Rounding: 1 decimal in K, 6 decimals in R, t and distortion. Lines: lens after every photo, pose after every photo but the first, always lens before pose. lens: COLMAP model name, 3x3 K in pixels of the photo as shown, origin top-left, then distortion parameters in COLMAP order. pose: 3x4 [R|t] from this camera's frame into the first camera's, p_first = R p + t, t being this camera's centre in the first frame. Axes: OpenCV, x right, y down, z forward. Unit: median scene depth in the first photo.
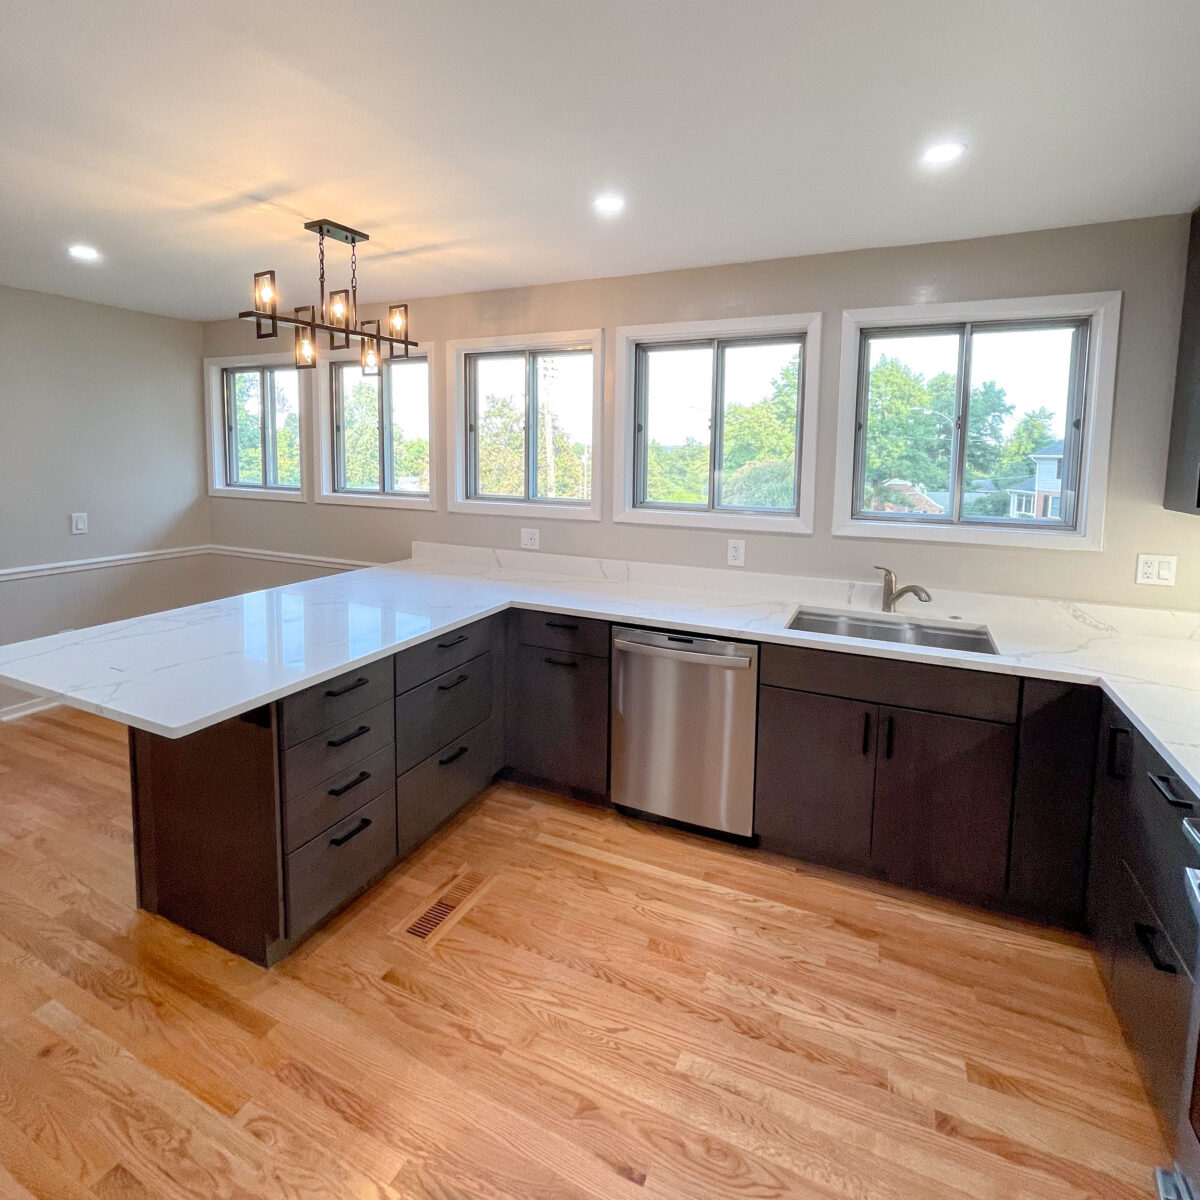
lens RADIAL K [[646.7, 0, 595.2], [0, 646.7, 506.1], [0, 0, 1]] dist [-0.012203, 0.003324]
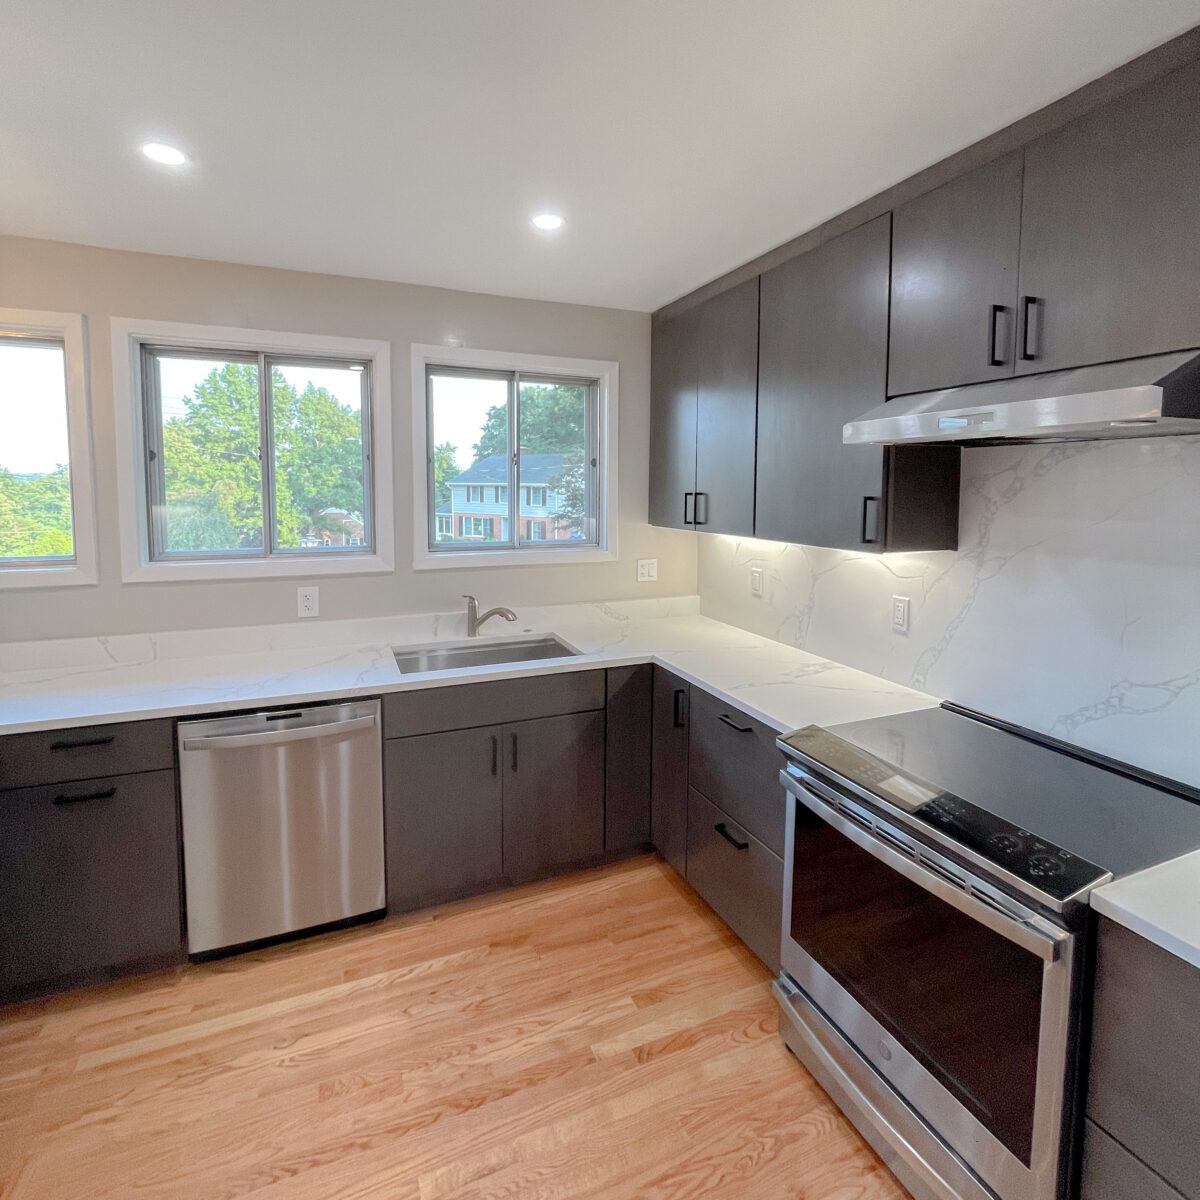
lens RADIAL K [[646.7, 0, 606.8], [0, 646.7, 534.8], [0, 0, 1]] dist [-0.012203, 0.003324]
pose [[0.663857, -0.064589, 0.745065, -0.198131], [0.064497, 0.997496, 0.029006, -0.022014], [-0.745073, 0.028799, 0.666361, 0.140949]]
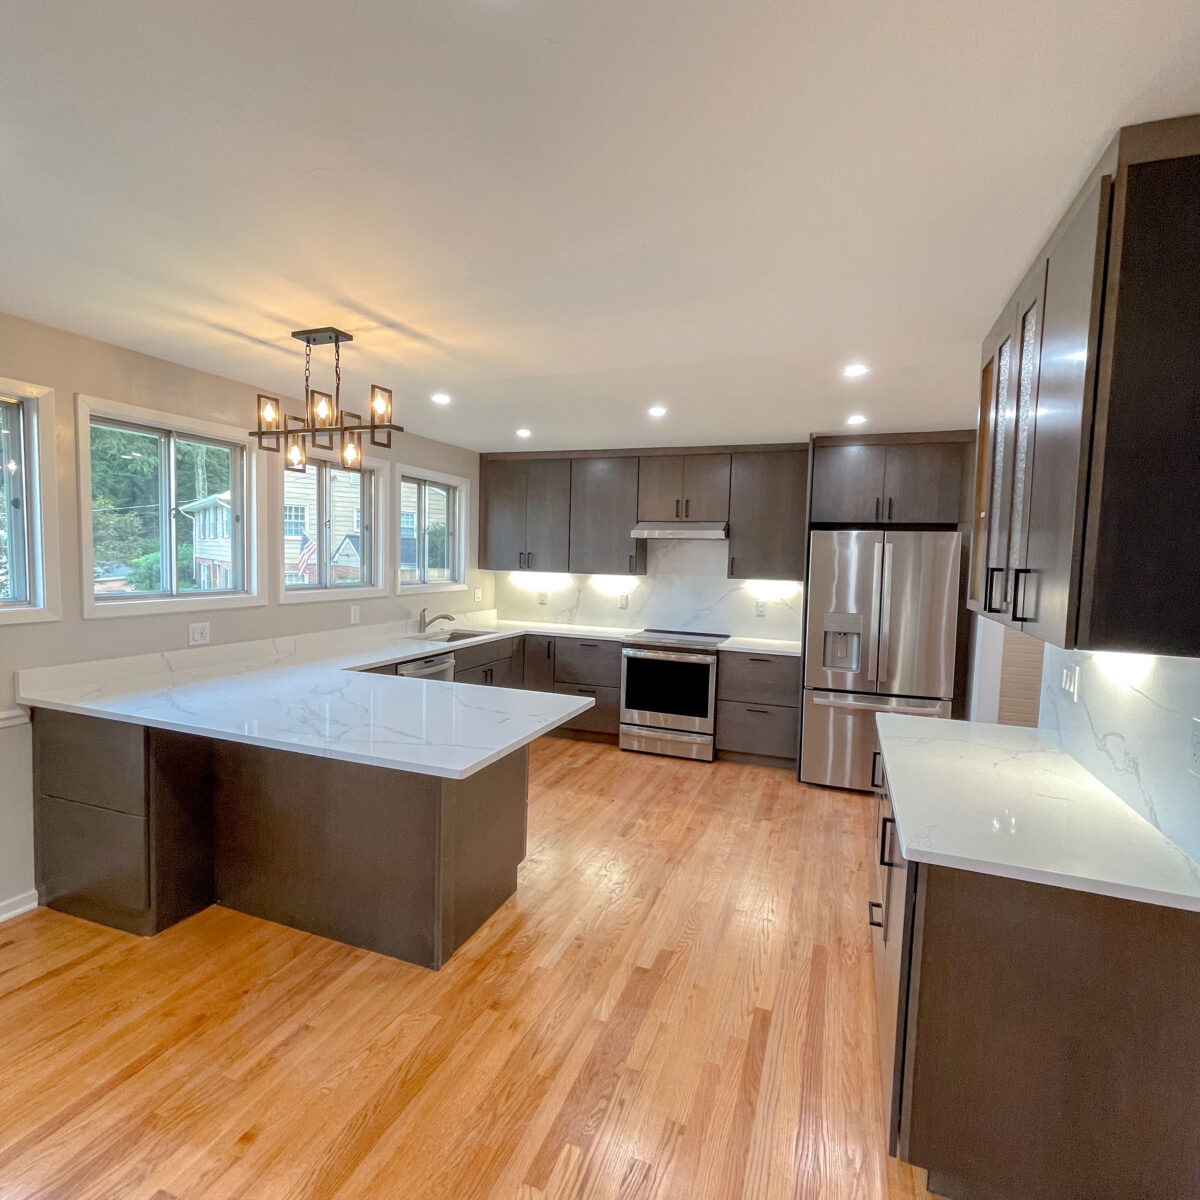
lens RADIAL K [[646.7, 0, 606.1], [0, 646.7, 601.9], [0, 0, 1]] dist [-0.012203, 0.003324]
pose [[-0.081634, -0.087222, 0.992838, -1.581360], [0.053609, 0.994337, 0.091761, -0.073749], [-0.995220, 0.060716, -0.076496, 0.682775]]
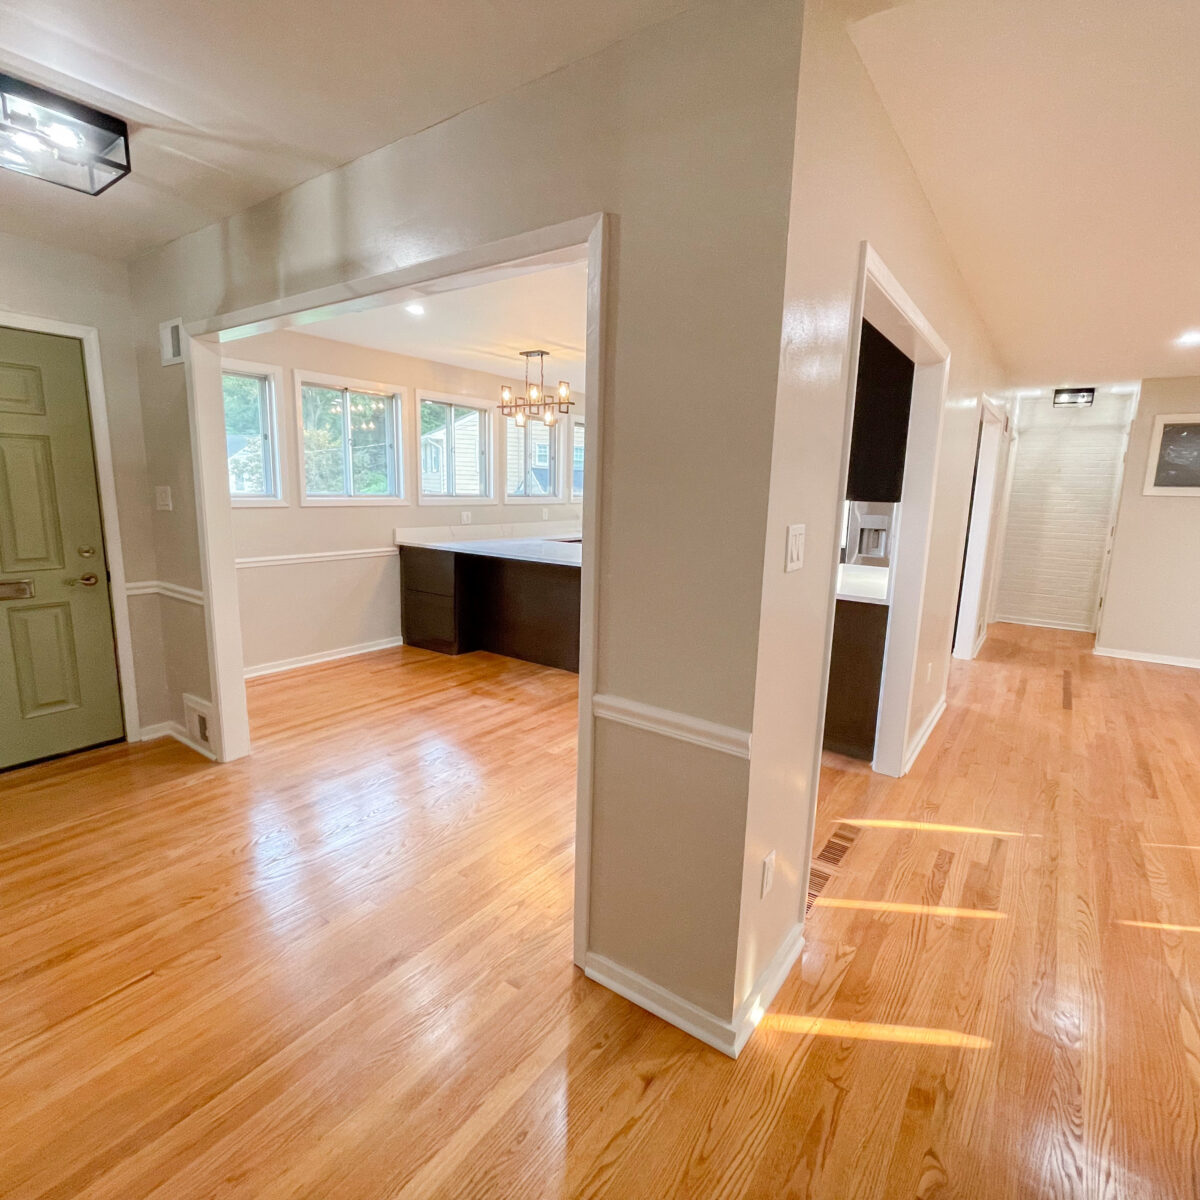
lens RADIAL K [[646.7, 0, 604.8], [0, 646.7, 598.5], [0, 0, 1]] dist [-0.012203, 0.003324]
pose [[0.180672, -0.180386, 0.966860, -2.522922], [0.057799, 0.983286, 0.172650, -0.019499], [-0.981844, 0.024691, 0.188079, 0.458929]]
